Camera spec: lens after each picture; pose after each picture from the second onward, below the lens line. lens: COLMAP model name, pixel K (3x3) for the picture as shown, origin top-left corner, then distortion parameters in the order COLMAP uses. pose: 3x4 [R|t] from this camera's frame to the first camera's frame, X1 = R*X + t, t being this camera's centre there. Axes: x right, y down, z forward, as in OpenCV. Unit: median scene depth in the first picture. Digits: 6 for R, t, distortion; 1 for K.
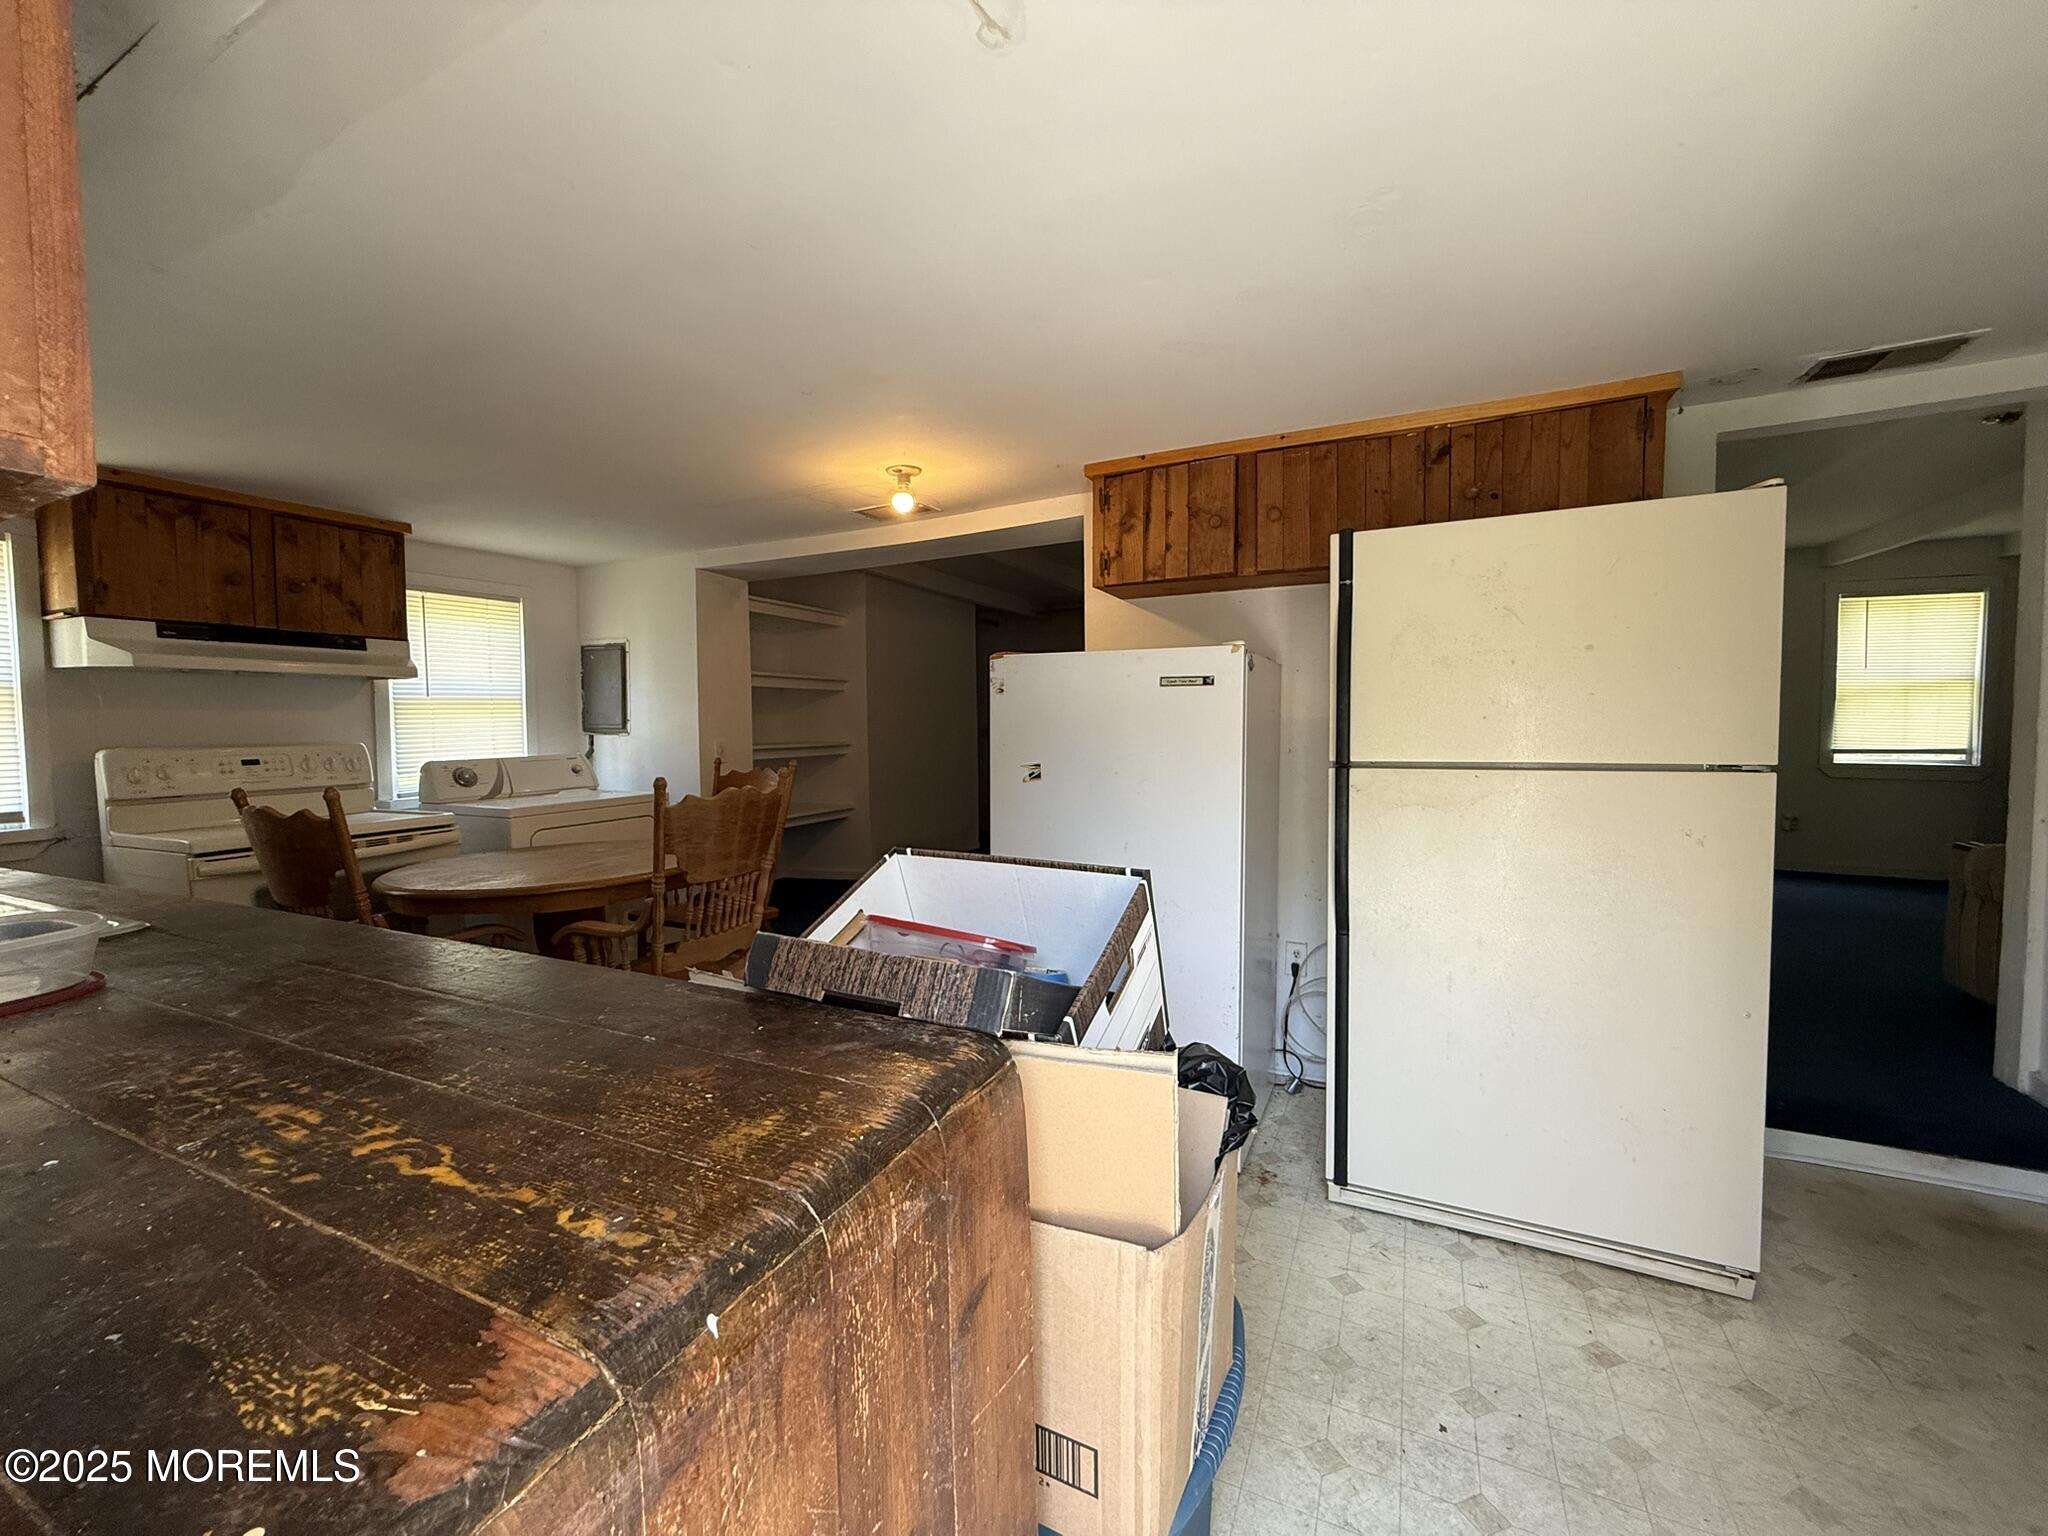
lens RADIAL K [[818.1, 0, 1024.0], [0, 818.1, 768.0], [0, 0, 1]] dist [0.001273, 0.000106]
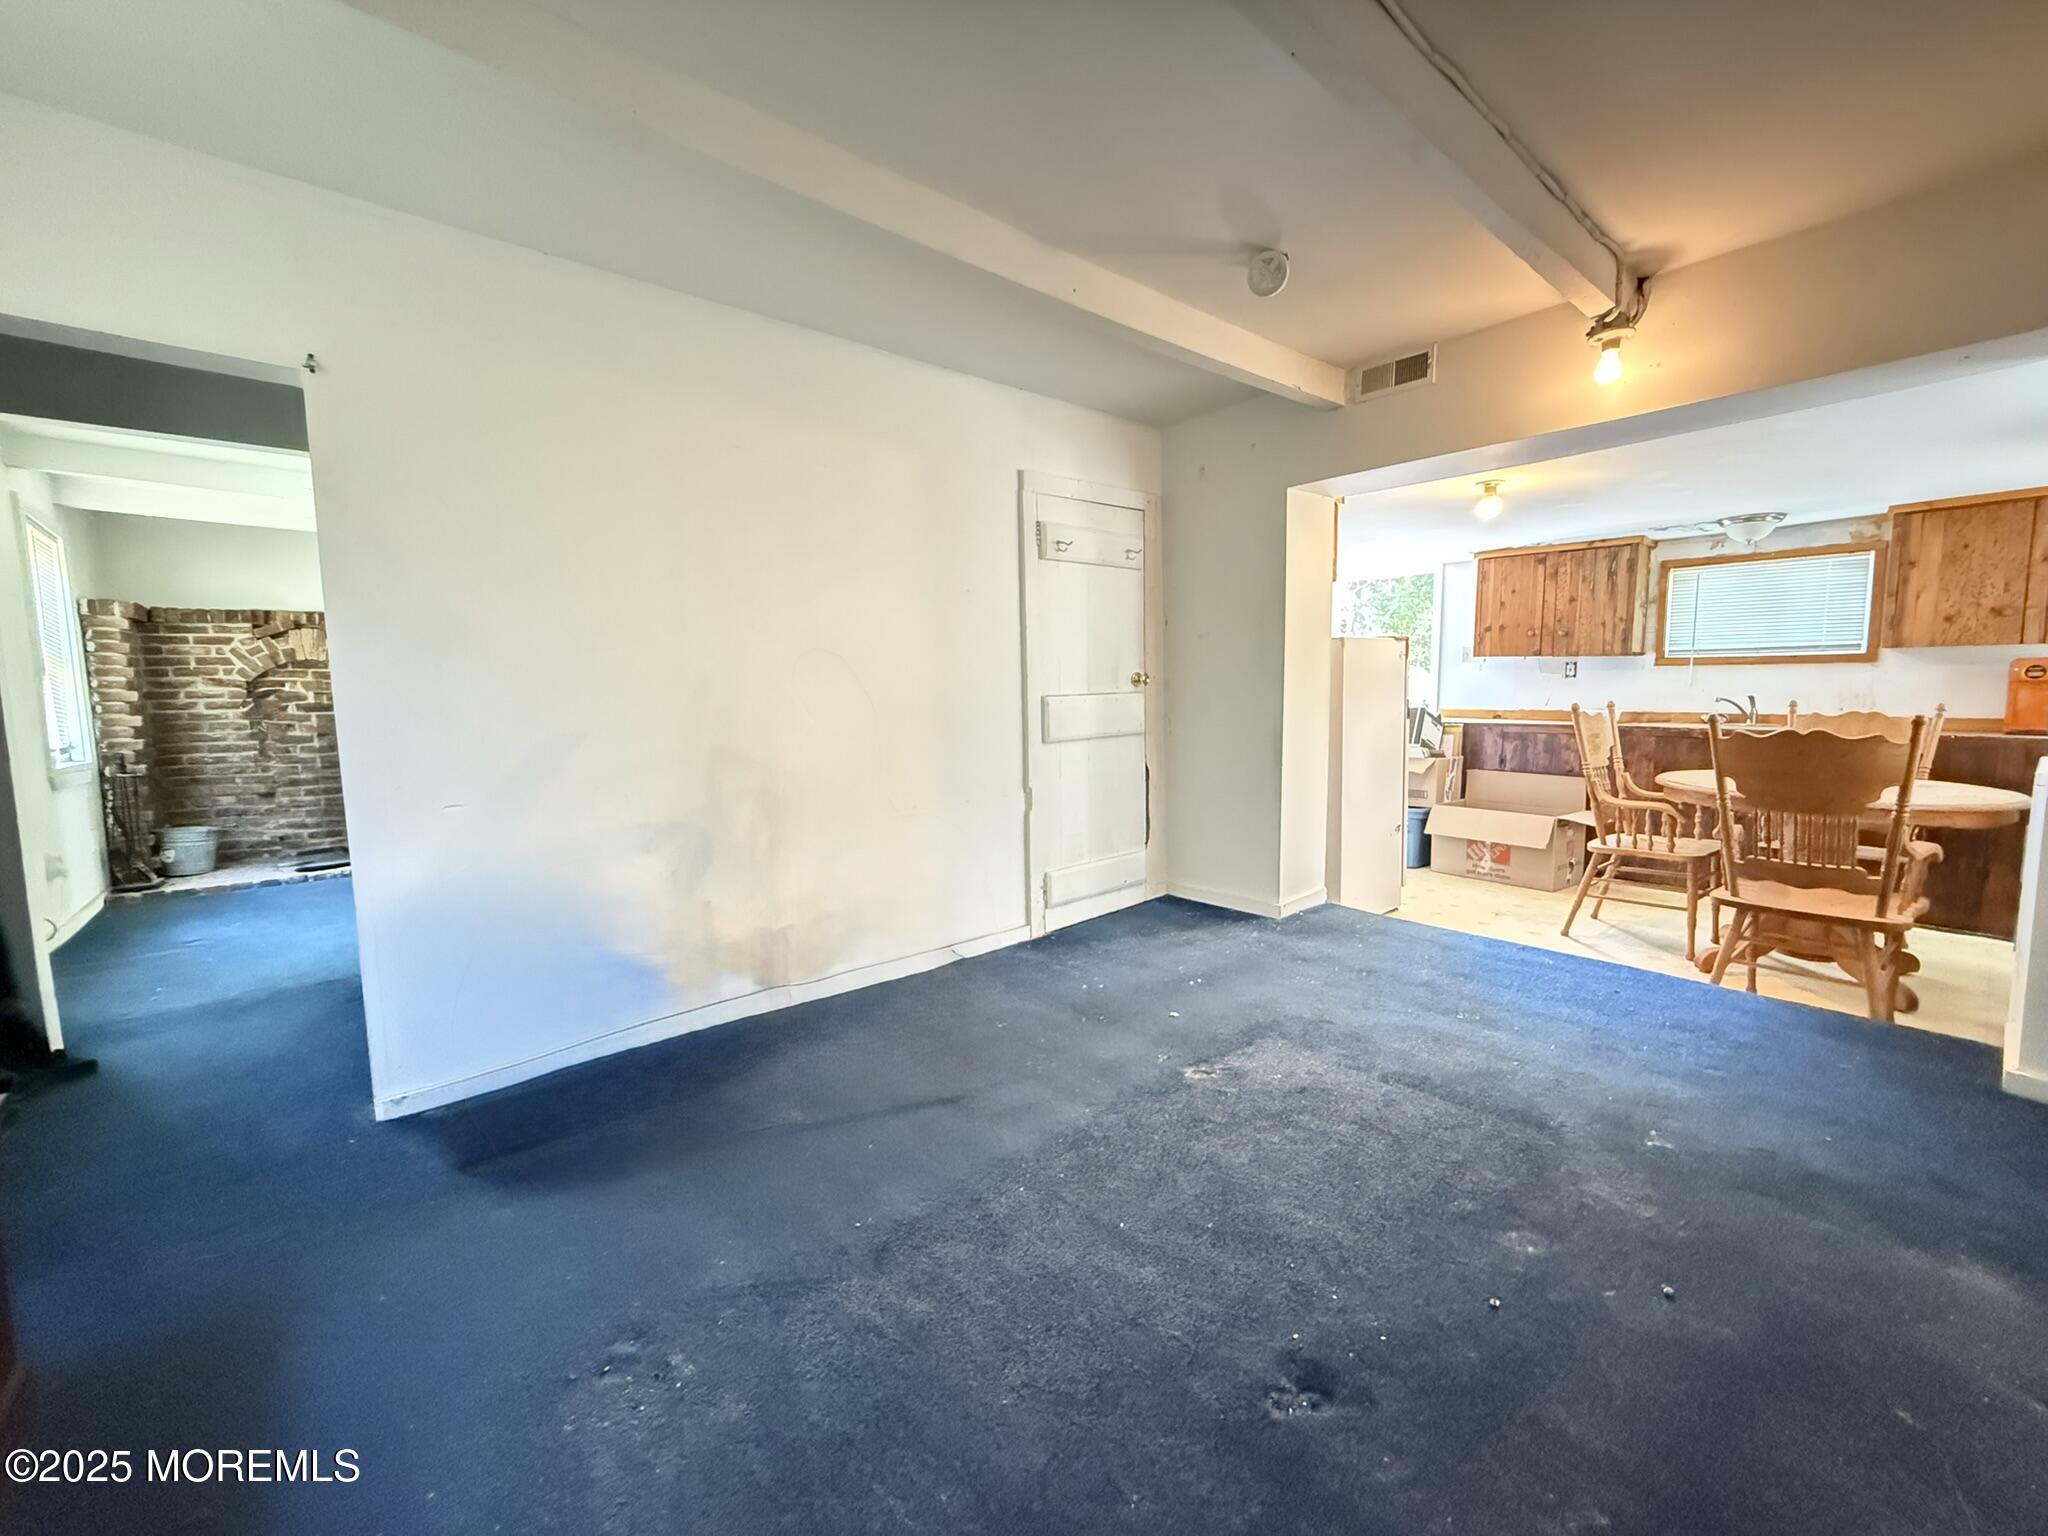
lens RADIAL K [[818.0, 0, 1016.1], [0, 818.0, 763.1], [0, 0, 1]] dist [0.001397, 0.000067]
pose [[-0.913988, -0.014861, 0.405469, 0.010732], [0.043670, 0.989921, 0.134722, -0.110285], [-0.403385, 0.140842, -0.904126, 2.284557]]
